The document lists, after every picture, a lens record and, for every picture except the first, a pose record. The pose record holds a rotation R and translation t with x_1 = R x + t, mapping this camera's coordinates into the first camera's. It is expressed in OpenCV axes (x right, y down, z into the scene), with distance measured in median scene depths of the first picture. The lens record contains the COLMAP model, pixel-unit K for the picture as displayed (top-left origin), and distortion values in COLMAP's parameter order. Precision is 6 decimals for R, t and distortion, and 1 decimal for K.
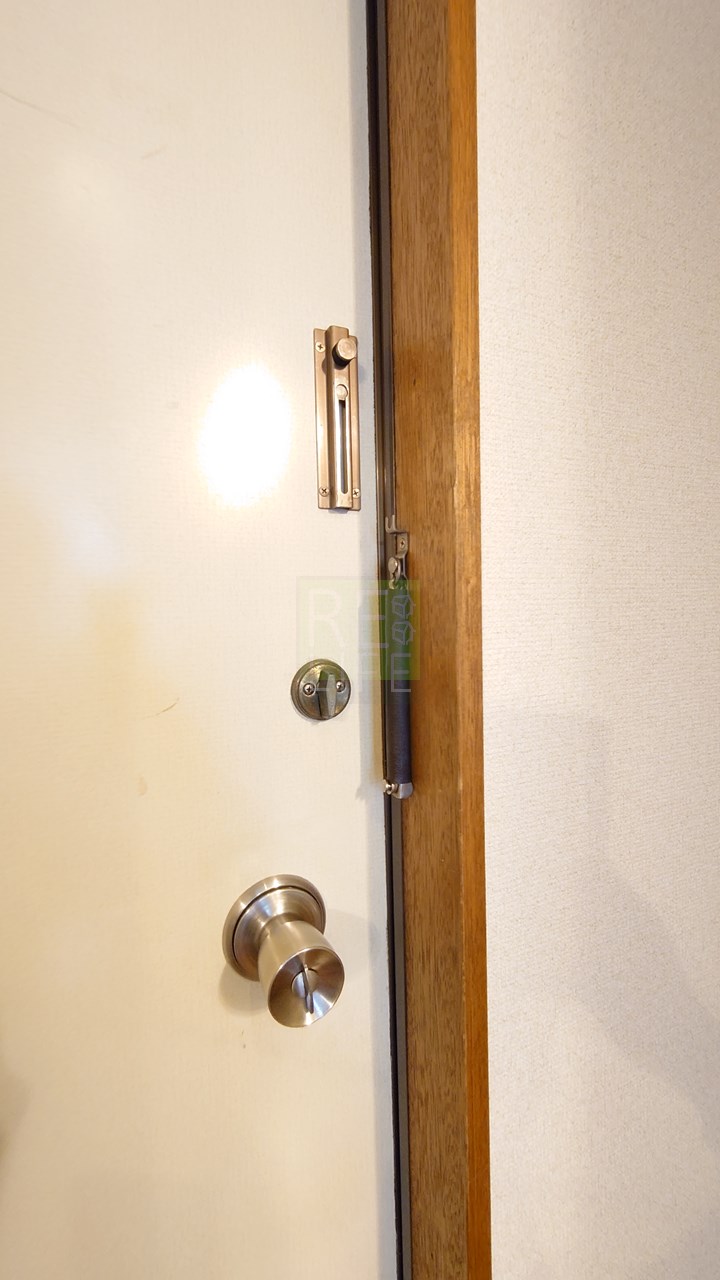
lens RADIAL K [[543.8, 0, 363.4], [0, 543.8, 637.3], [0, 0, 1]] dist [-0.004262, 0.000017]
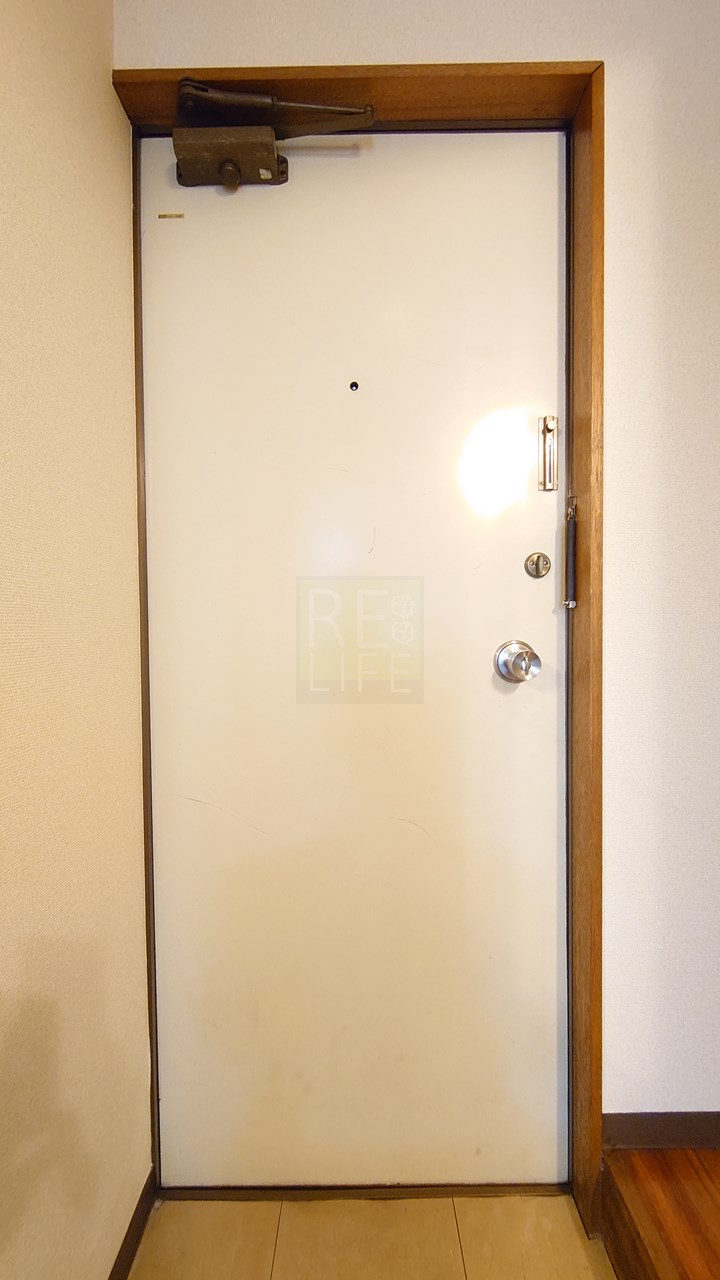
lens RADIAL K [[543.8, 0, 361.1], [0, 543.8, 643.3], [0, 0, 1]] dist [-0.004262, 0.000017]
pose [[0.902100, 0.028612, -0.430578, 0.276898], [-0.036546, 0.999280, -0.010164, 0.520150], [0.429977, 0.024905, 0.902496, -1.576388]]
